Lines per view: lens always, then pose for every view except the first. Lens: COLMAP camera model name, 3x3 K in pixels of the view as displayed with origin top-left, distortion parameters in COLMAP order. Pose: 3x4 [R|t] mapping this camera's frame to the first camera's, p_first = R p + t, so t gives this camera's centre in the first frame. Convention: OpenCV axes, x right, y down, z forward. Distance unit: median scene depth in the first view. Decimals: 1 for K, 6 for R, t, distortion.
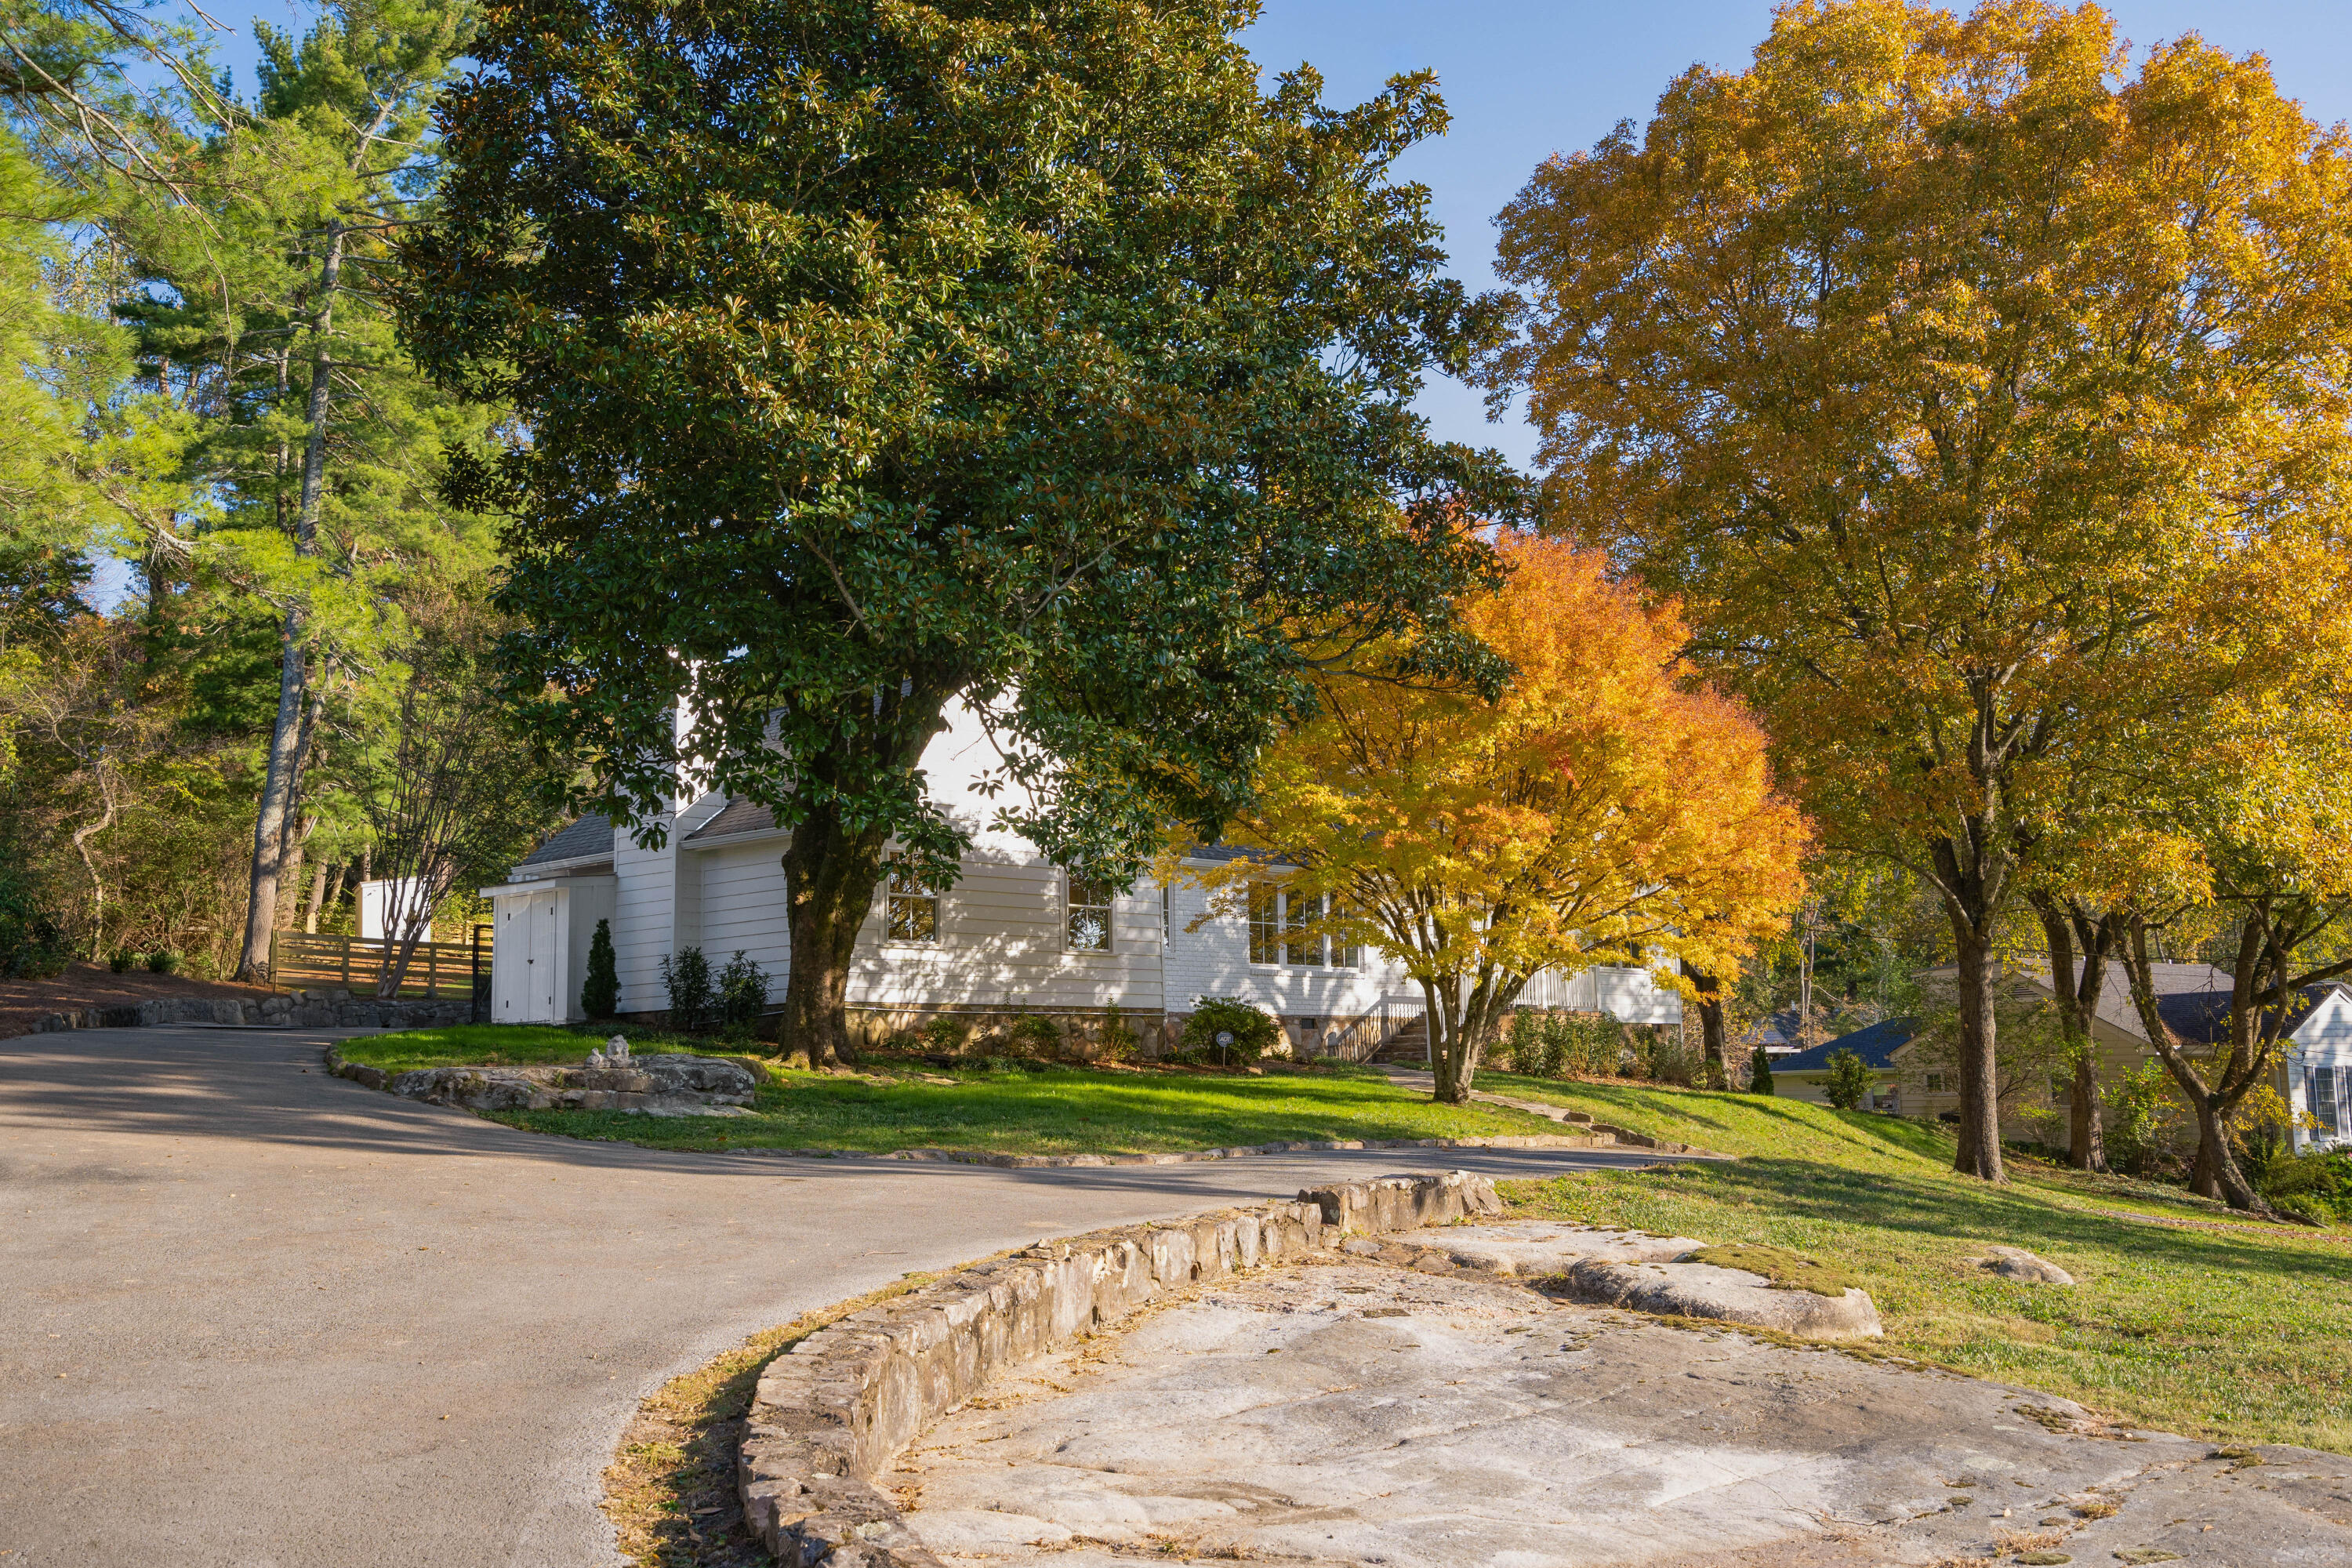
lens RADIAL K [[2385.9, 0, 1176.0], [0, 2385.9, 784.0], [0, 0, 1]] dist [0.002191, 0.006367]
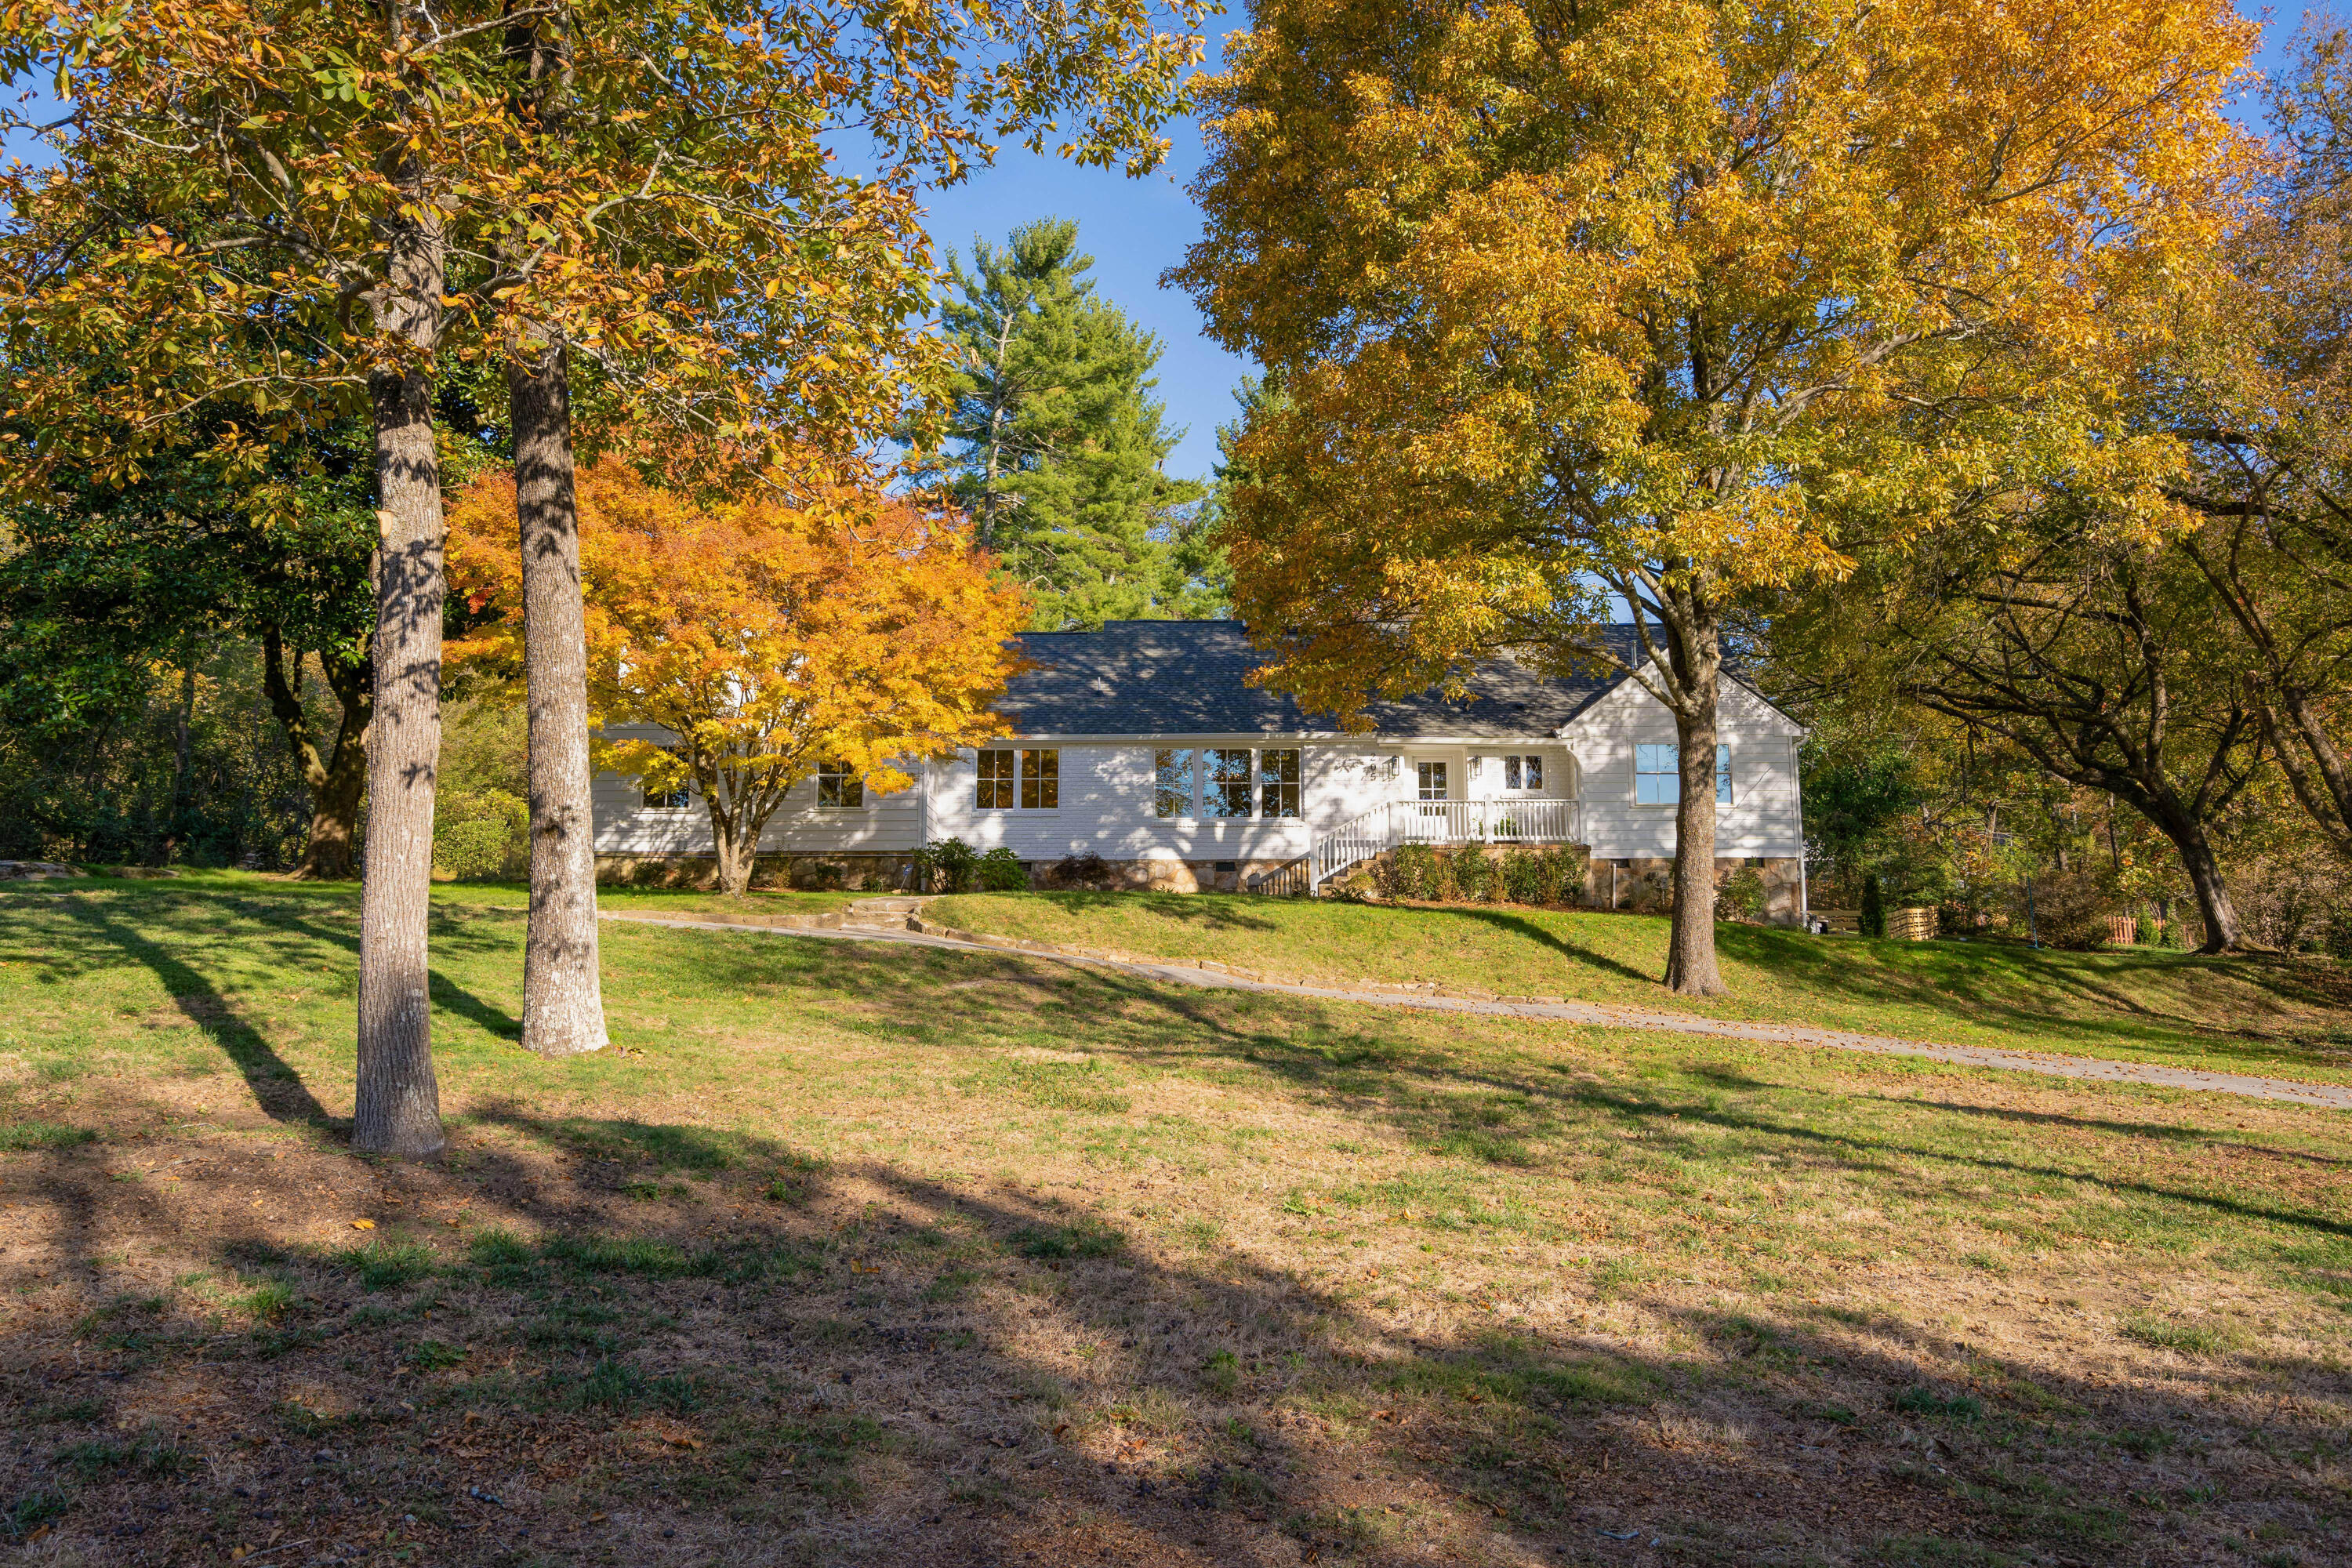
lens RADIAL K [[1728.2, 0, 1176.0], [0, 1728.2, 784.0], [0, 0, 1]] dist [0.037953, 0.000438]
pose [[0.661992, -0.099297, -0.742904, 0.829929], [0.083636, 0.994781, -0.058437, 0.134413], [0.744830, -0.023449, 0.666842, 0.532188]]
